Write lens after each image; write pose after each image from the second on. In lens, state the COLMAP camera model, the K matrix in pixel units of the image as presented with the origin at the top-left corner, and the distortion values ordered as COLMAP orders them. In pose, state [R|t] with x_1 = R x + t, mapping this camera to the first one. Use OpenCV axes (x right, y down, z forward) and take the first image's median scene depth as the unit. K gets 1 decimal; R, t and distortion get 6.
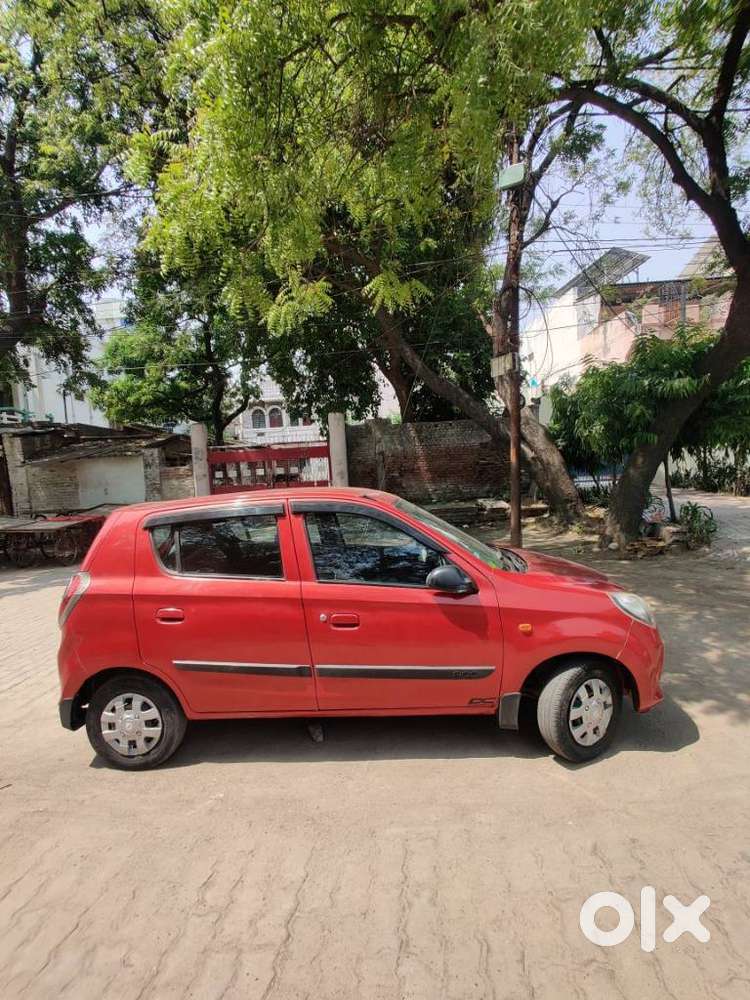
lens RADIAL K [[488.9, 0, 376.5], [0, 488.9, 518.6], [0, 0, 1]] dist [0.021786, 0.000811]
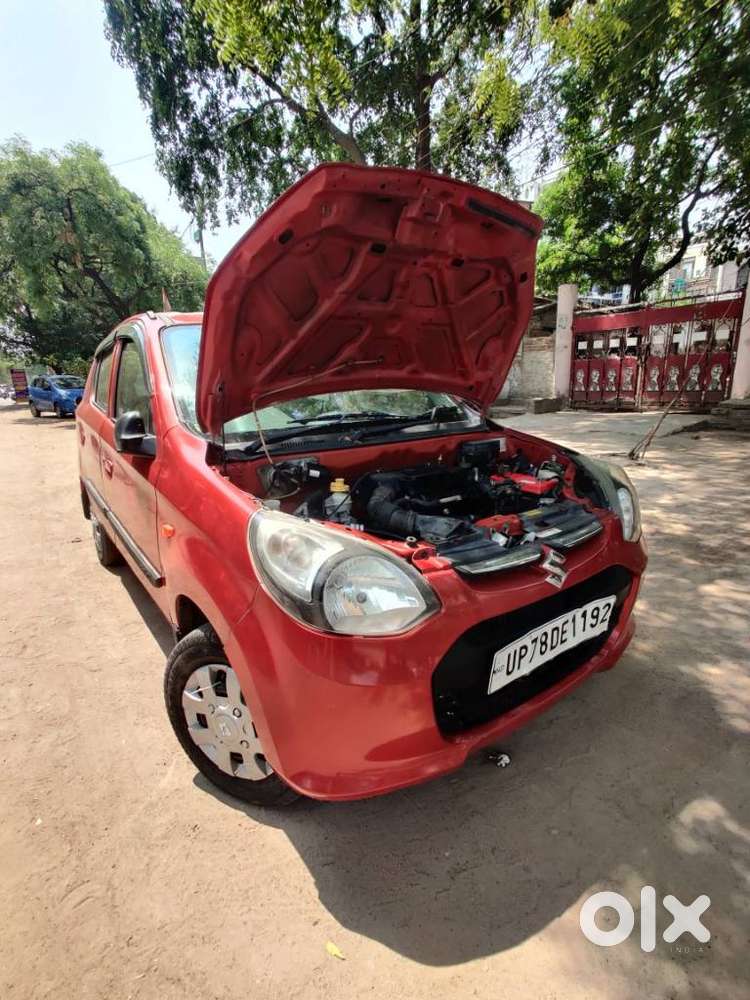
lens RADIAL K [[488.9, 0, 376.5], [0, 488.9, 518.6], [0, 0, 1]] dist [0.021786, 0.000811]
pose [[0.632136, 0.250643, -0.733200, 0.159536], [-0.080825, 0.962406, 0.259312, 0.007095], [0.770631, -0.104659, 0.628629, 0.150899]]
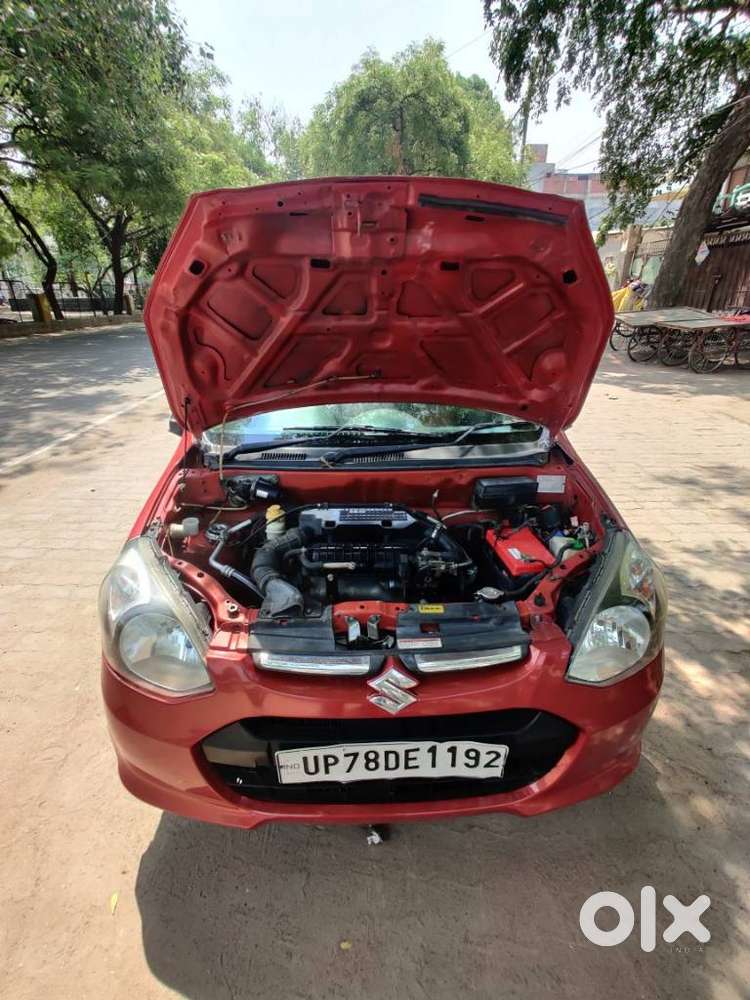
lens RADIAL K [[488.9, 0, 376.5], [0, 488.9, 518.6], [0, 0, 1]] dist [0.021786, 0.000811]
pose [[0.095110, 0.470412, -0.877306, 0.169542], [-0.097367, 0.881472, 0.462090, -0.021122], [0.990694, 0.041471, 0.129639, 0.220007]]
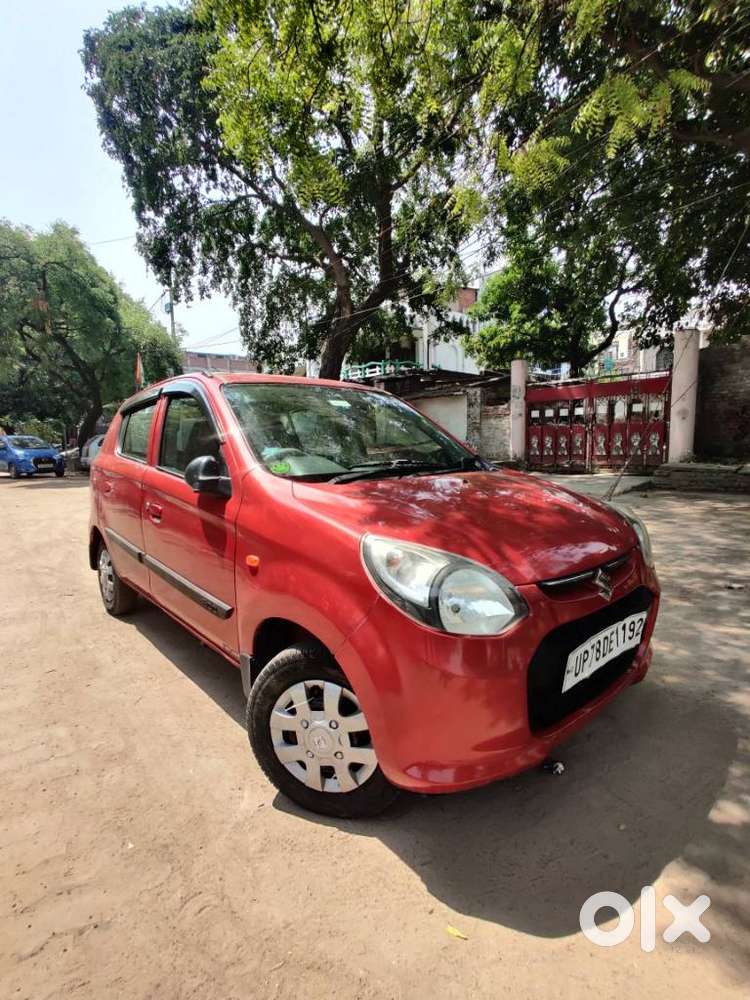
lens RADIAL K [[492.7, 0, 375.4], [0, 492.7, 517.8], [0, 0, 1]] dist [-0.002157, 0.019292]
pose [[0.697502, 0.152874, -0.700086, 0.154310], [-0.089200, 0.987903, 0.126852, 0.013416], [0.711010, -0.026032, 0.702700, 0.121747]]
